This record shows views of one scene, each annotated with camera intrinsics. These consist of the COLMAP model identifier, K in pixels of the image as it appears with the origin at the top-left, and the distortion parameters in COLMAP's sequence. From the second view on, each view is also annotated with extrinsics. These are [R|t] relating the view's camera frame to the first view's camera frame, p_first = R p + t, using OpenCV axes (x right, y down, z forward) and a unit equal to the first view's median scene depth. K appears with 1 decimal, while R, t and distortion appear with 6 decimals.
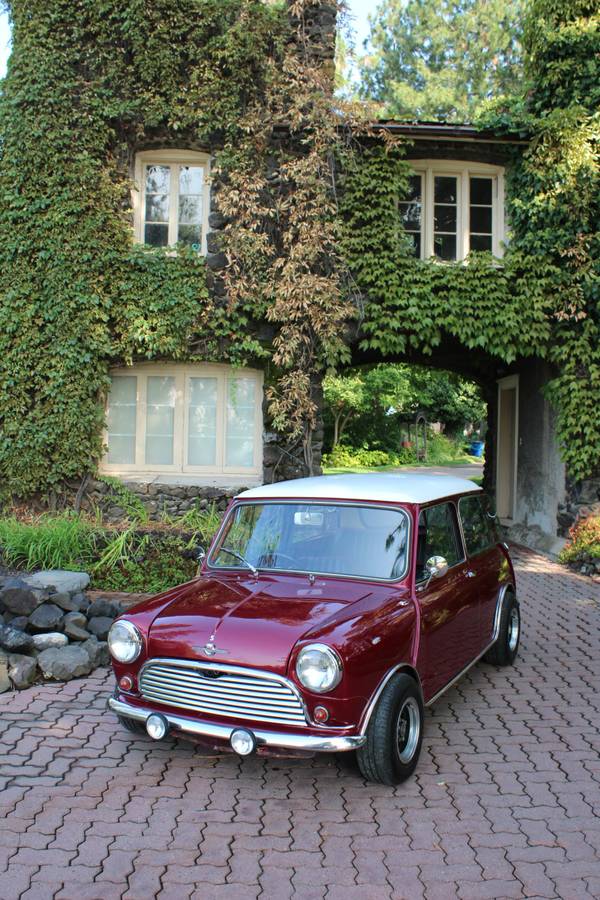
lens RADIAL K [[933.7, 0, 307.7], [0, 933.7, 449.4], [0, 0, 1]] dist [-0.066647, 0.000000]
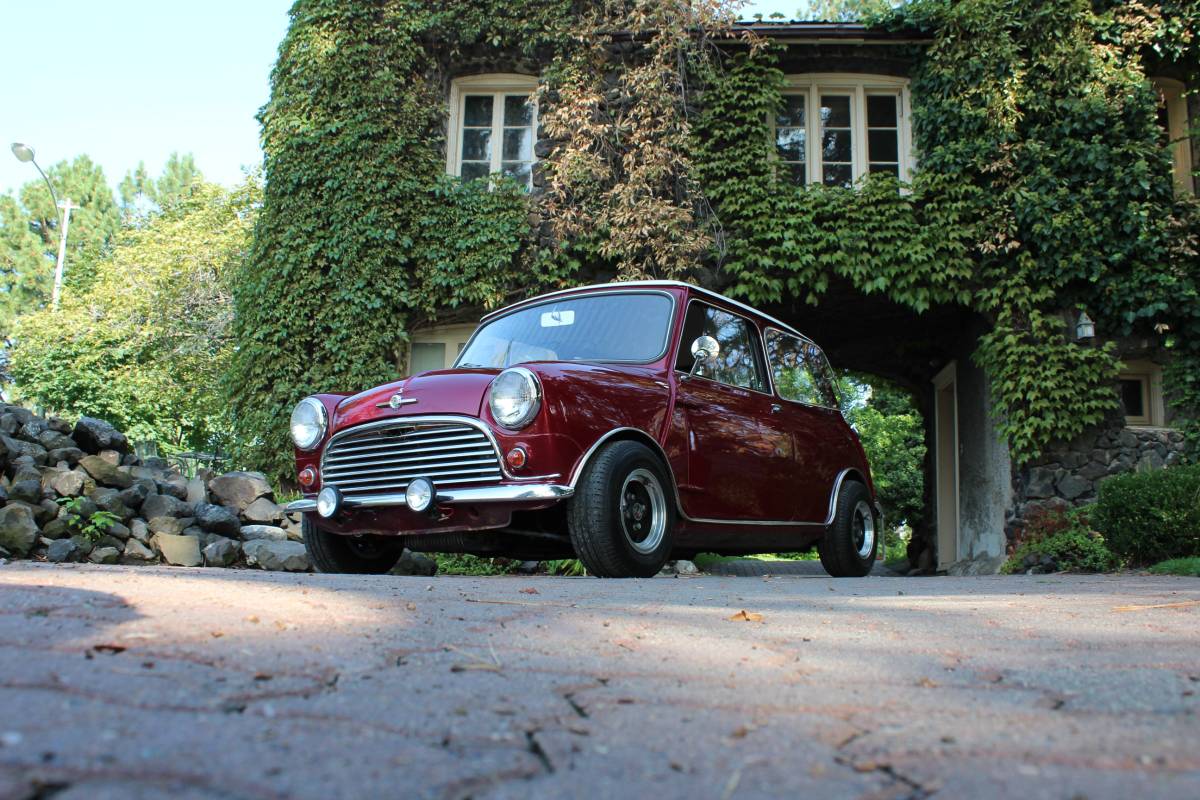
lens RADIAL K [[1244.9, 0, 585.1], [0, 1244.9, 381.2], [0, 0, 1]] dist [-0.066647, 0.000000]
pose [[0.990473, -0.016155, -0.136757, 0.084474], [-0.010576, 0.981238, -0.192511, 0.165332], [0.137302, 0.192123, 0.971719, -0.012453]]
